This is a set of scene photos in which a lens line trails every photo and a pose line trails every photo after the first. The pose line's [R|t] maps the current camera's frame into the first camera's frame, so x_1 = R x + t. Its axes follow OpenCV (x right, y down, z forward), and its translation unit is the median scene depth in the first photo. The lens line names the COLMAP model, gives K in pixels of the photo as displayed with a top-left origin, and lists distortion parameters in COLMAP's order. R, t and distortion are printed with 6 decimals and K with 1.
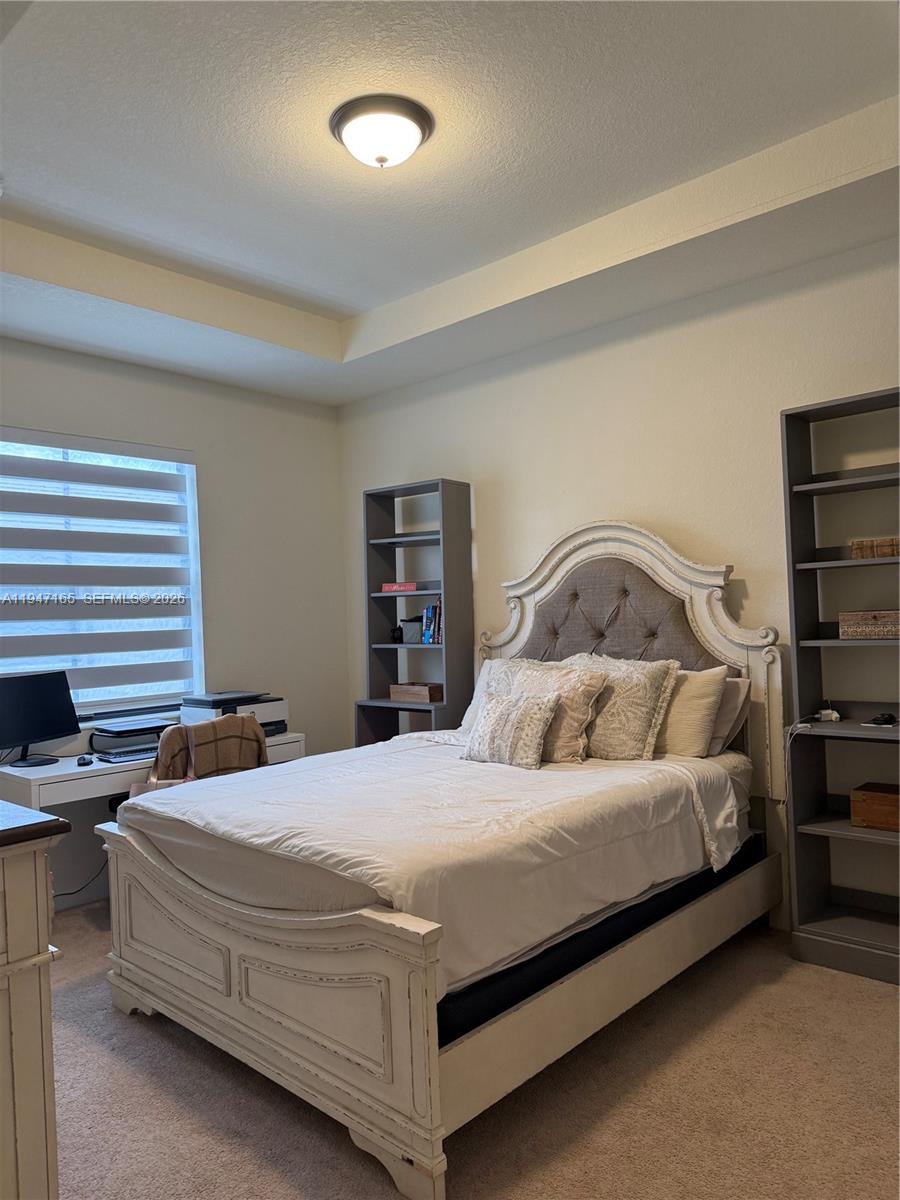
lens RADIAL K [[843.3, 0, 445.5], [0, 843.3, 606.5], [0, 0, 1]] dist [0.037125, -0.042881]
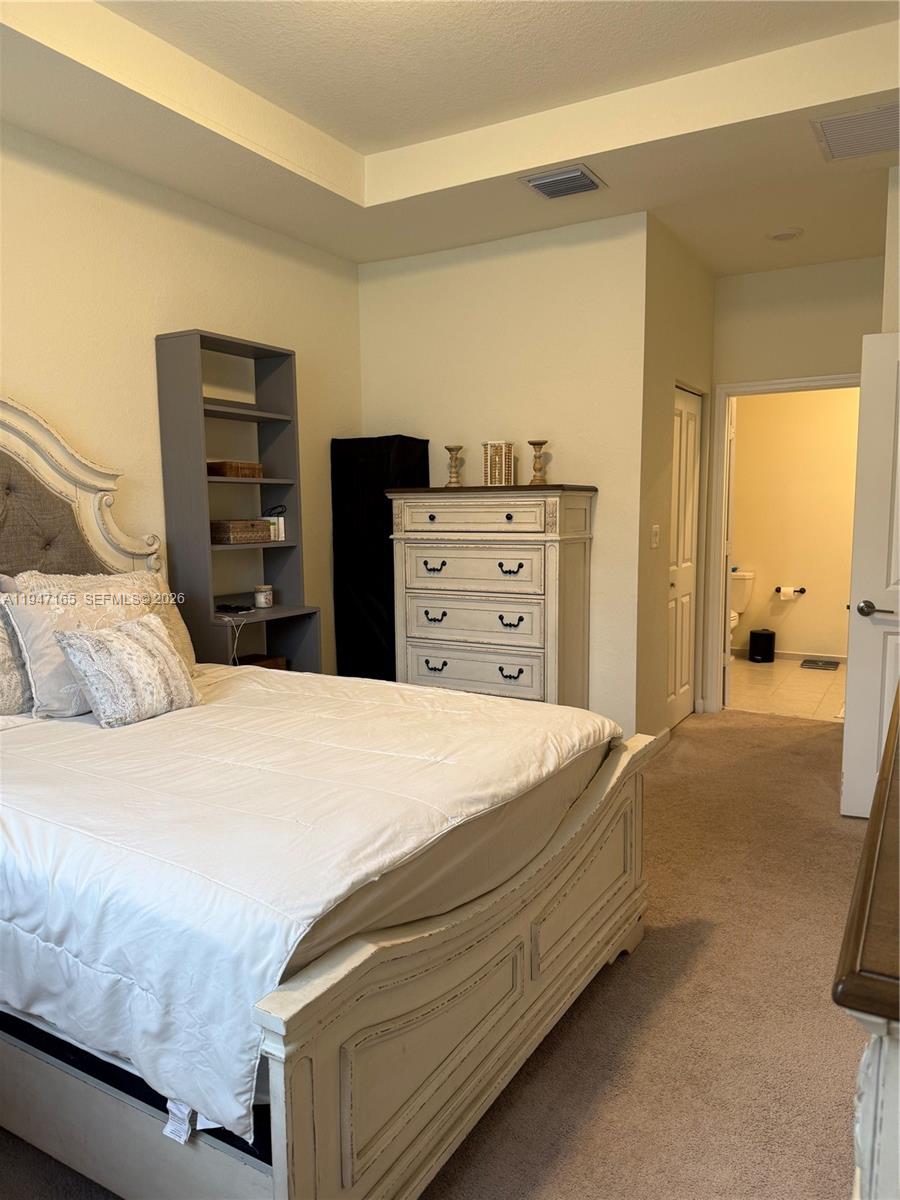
lens RADIAL K [[843.3, 0, 449.3], [0, 843.3, 597.2], [0, 0, 1]] dist [0.037125, -0.042881]
pose [[-0.218425, -0.060599, 0.973970, -0.807513], [0.005275, 0.997982, 0.063276, 0.043032], [-0.975839, 0.018959, -0.217665, 1.022217]]
